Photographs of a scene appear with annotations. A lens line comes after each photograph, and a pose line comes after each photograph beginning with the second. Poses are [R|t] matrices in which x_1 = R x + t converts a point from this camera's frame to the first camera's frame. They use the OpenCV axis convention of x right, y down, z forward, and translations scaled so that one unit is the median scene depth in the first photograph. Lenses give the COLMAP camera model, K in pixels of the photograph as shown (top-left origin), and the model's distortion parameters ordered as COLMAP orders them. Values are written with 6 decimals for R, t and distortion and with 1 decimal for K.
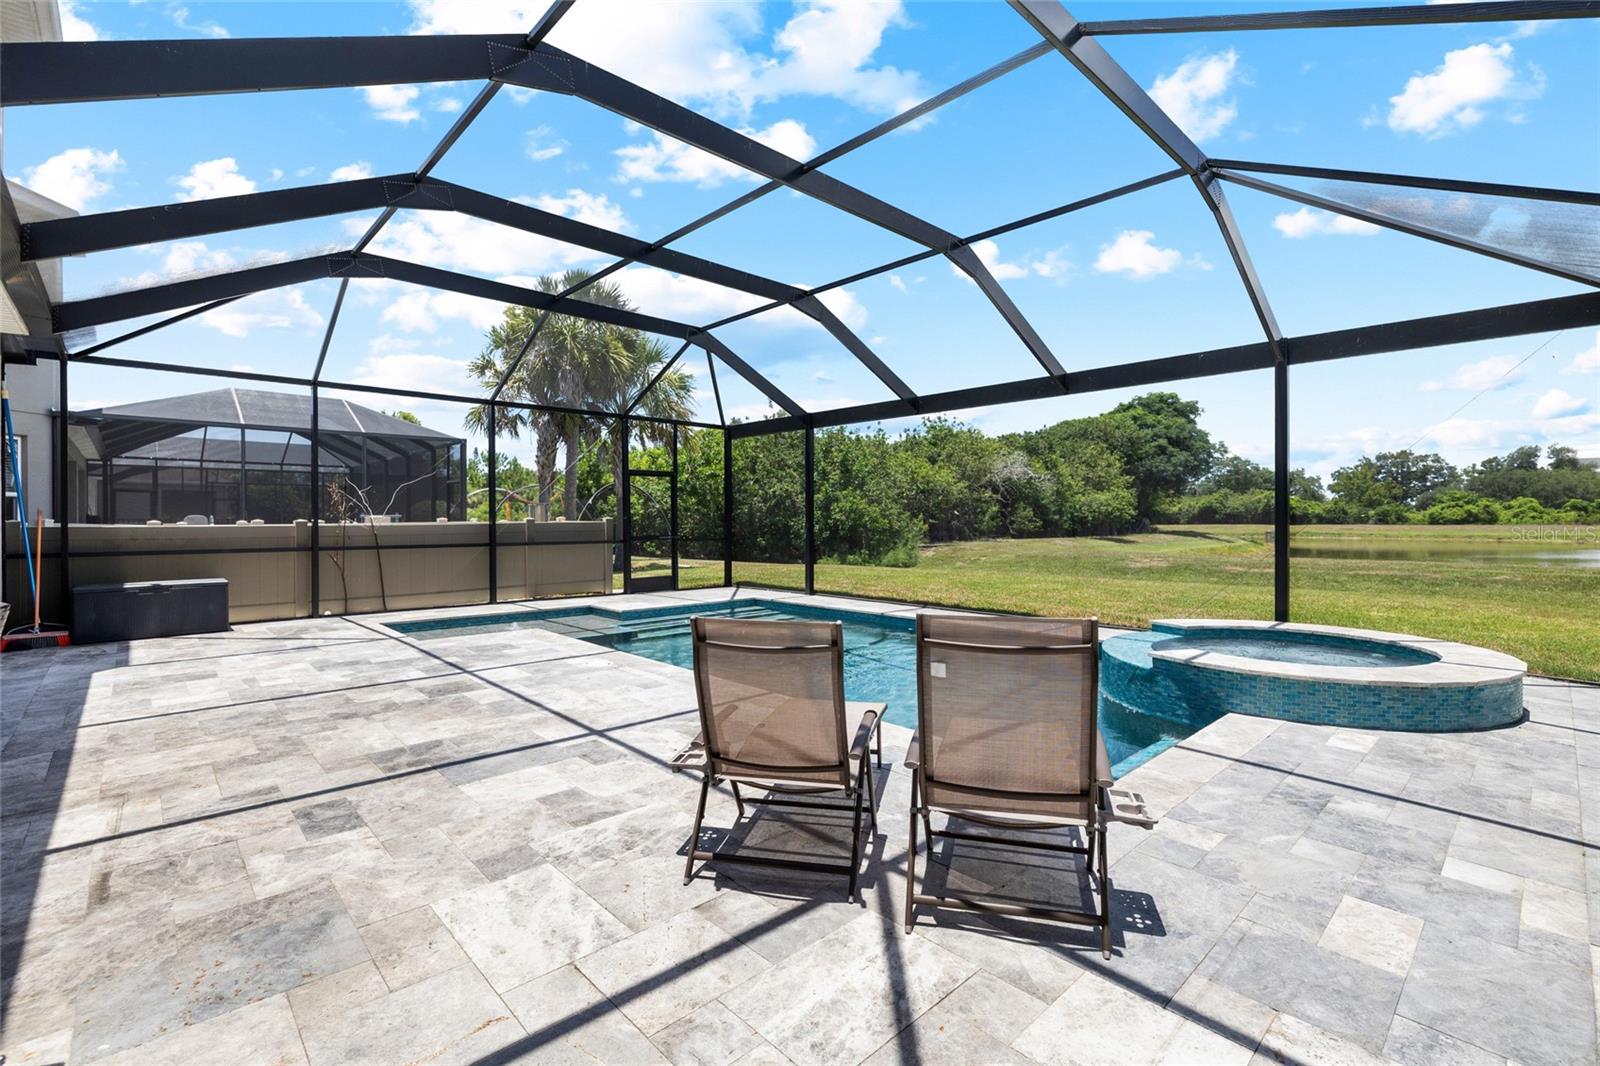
lens RADIAL K [[712.8, 0, 798.9], [0, 712.8, 525.8], [0, 0, 1]] dist [-0.005214, 0.000207]
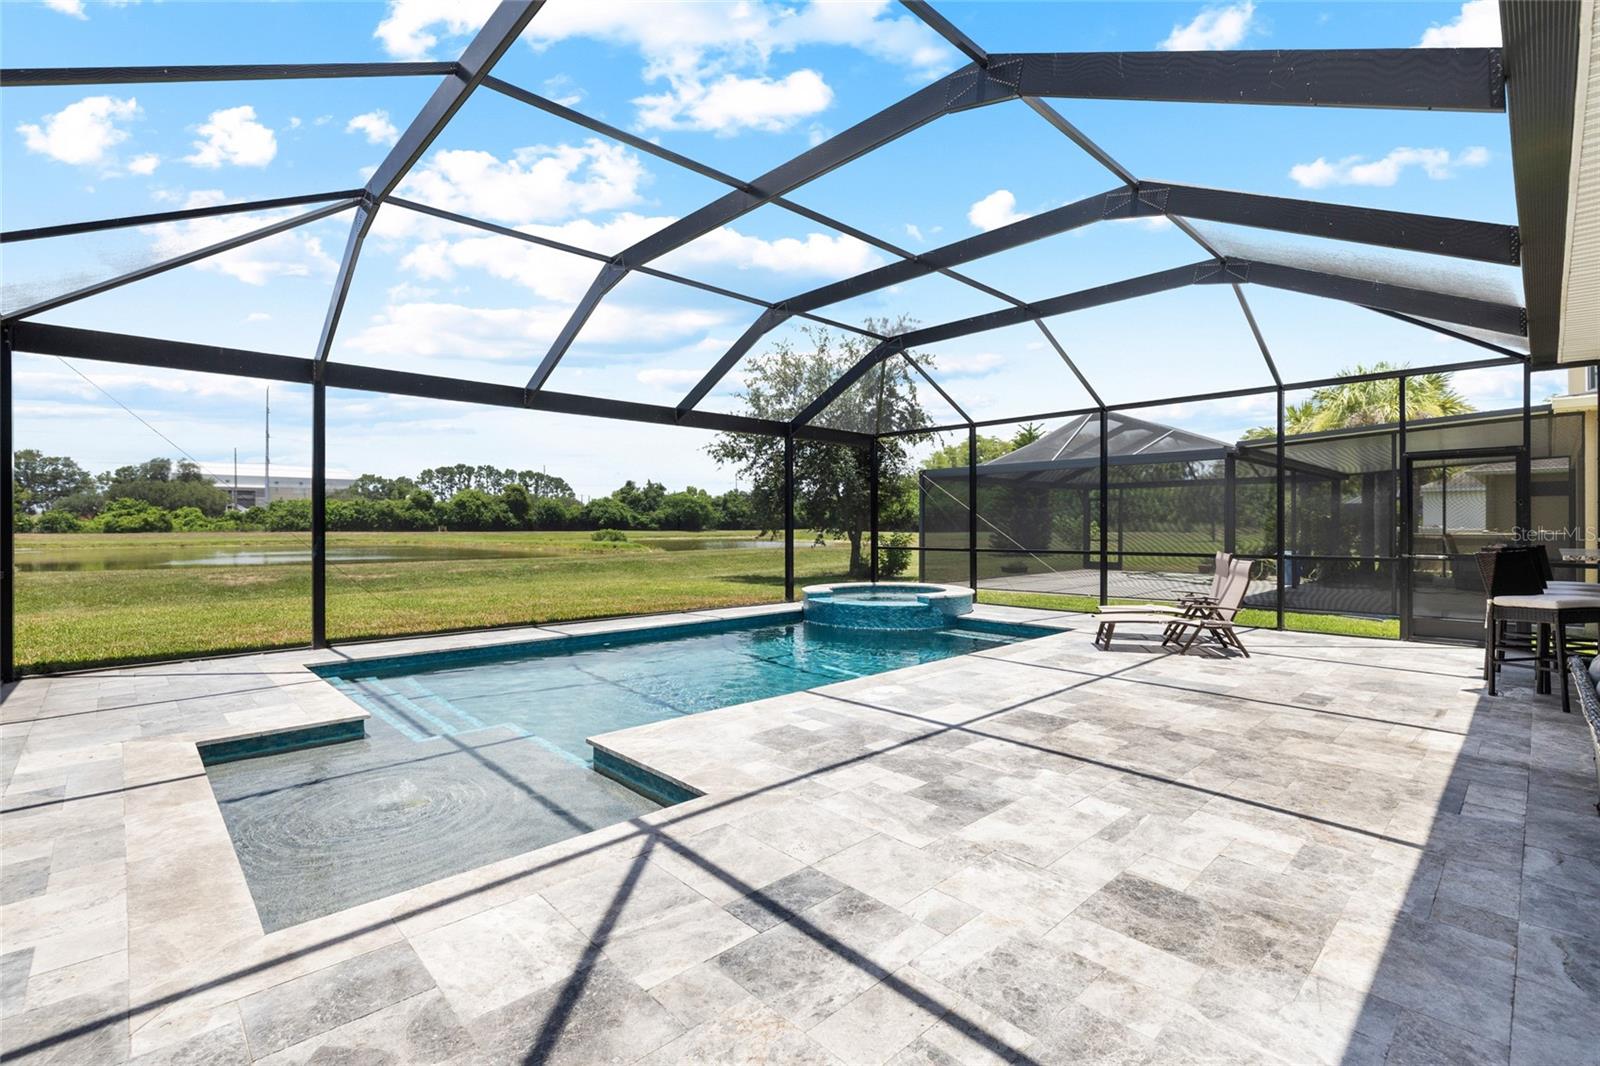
lens RADIAL K [[712.8, 0, 798.9], [0, 712.8, 525.8], [0, 0, 1]] dist [-0.005214, 0.000207]
pose [[-0.007071, 0.000956, 0.999975, -0.135764], [0.010390, 0.999946, -0.000882, -0.001514], [-0.999921, 0.010384, -0.007080, 0.128545]]
